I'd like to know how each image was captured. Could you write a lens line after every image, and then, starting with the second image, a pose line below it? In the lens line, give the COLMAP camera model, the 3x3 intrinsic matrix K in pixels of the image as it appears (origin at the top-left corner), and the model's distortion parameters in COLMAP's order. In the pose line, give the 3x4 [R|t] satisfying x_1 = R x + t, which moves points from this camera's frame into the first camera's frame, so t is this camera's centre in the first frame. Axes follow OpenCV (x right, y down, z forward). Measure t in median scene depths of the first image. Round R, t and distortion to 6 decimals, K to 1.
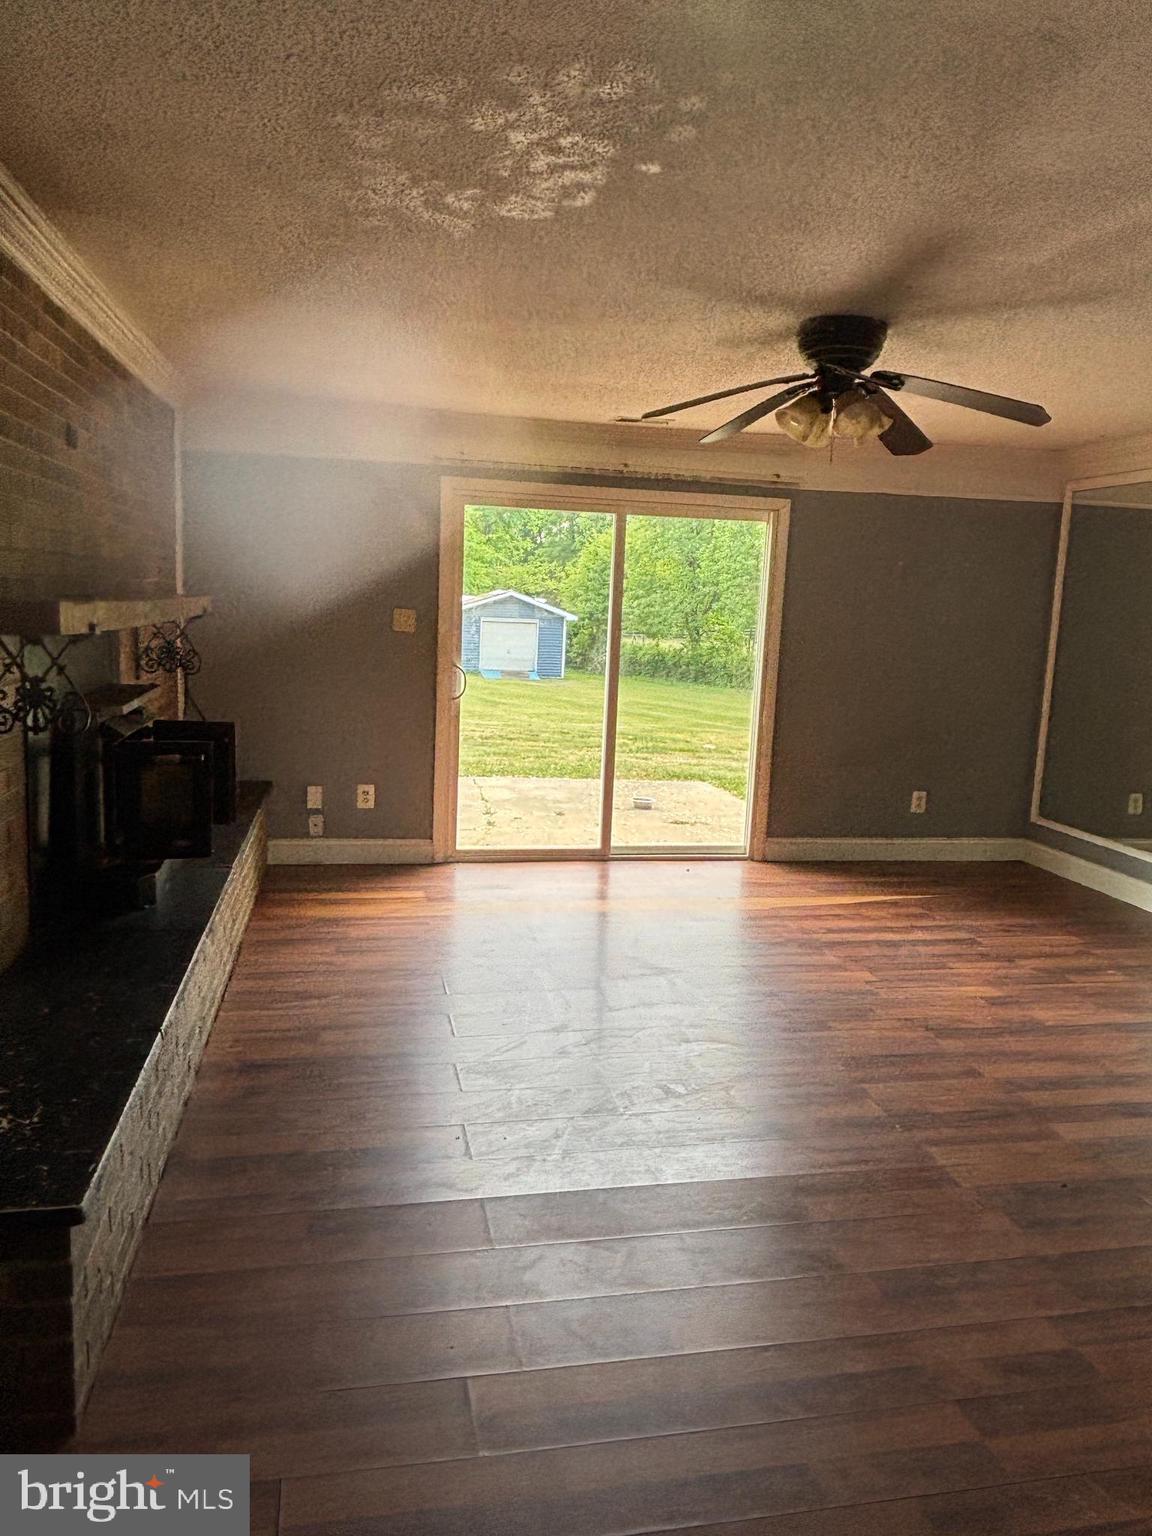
lens RADIAL K [[1154.6, 0, 578.2], [0, 1154.6, 782.0], [0, 0, 1]] dist [0.053281, -0.015969]
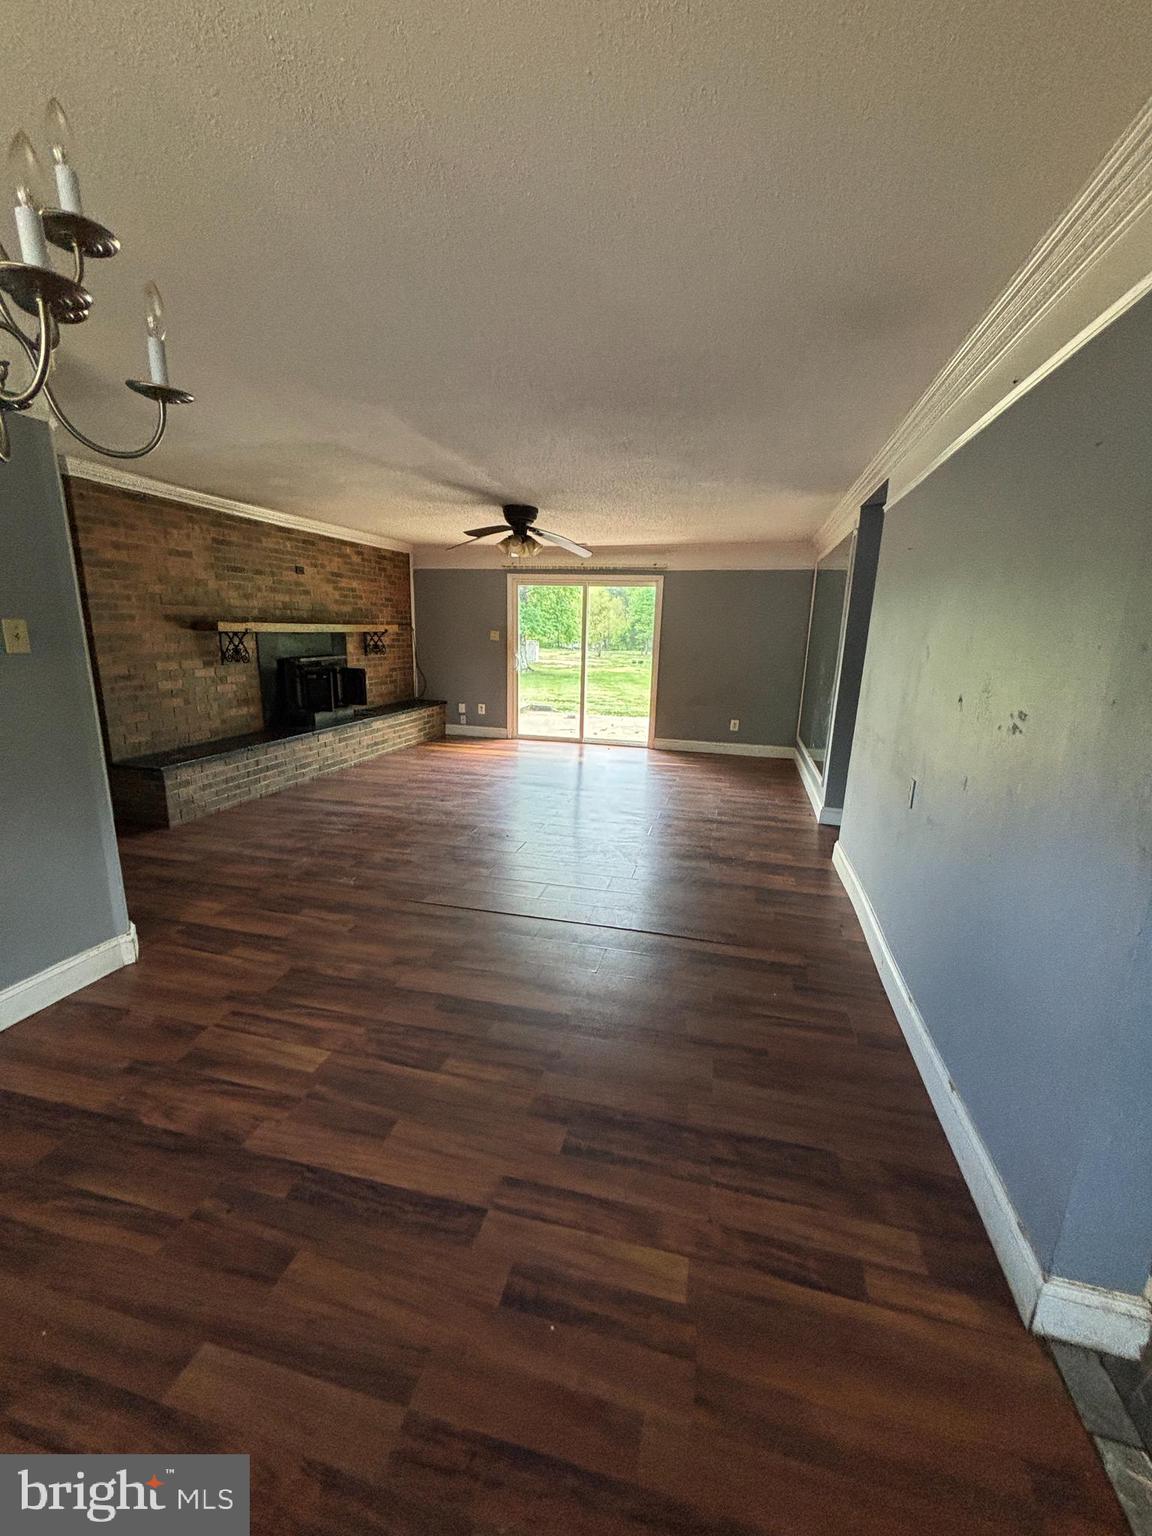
lens RADIAL K [[619.2, 0, 581.6], [0, 619.2, 769.4], [0, 0, 1]] dist [0.002385, 0.001010]
pose [[0.899184, 0.076010, -0.430919, 0.603740], [-0.059273, 0.996878, 0.052158, 0.061533], [0.433538, -0.021357, 0.900882, -0.089787]]
